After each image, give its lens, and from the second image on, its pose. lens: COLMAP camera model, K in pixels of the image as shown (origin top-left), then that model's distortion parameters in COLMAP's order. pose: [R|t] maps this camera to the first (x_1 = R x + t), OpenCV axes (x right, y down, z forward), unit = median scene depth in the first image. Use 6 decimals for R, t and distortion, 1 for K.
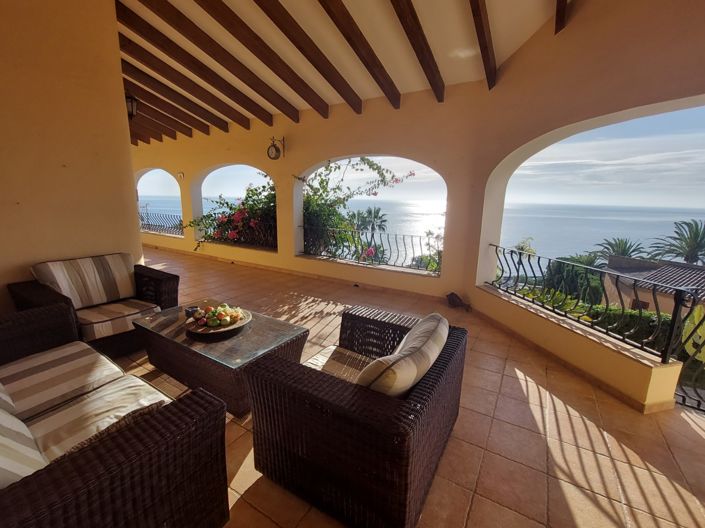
lens RADIAL K [[309.9, 0, 352.5], [0, 309.9, 264.0], [0, 0, 1]] dist [-0.014360, -0.000164]
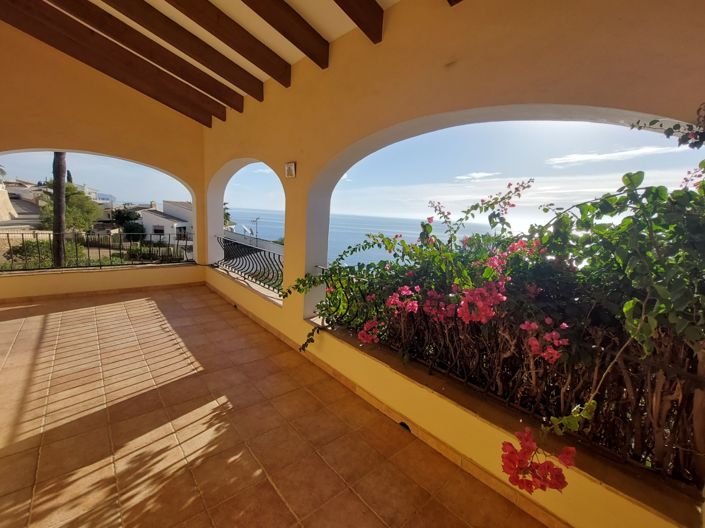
lens RADIAL K [[282.5, 0, 353.4], [0, 282.5, 262.2], [0, 0, 1]] dist [-0.013579, -0.000458]
pose [[0.963058, 0.096419, -0.251442, -0.358503], [-0.109071, 0.993351, -0.036843, -0.150507], [0.246218, 0.062907, 0.967171, 0.645138]]
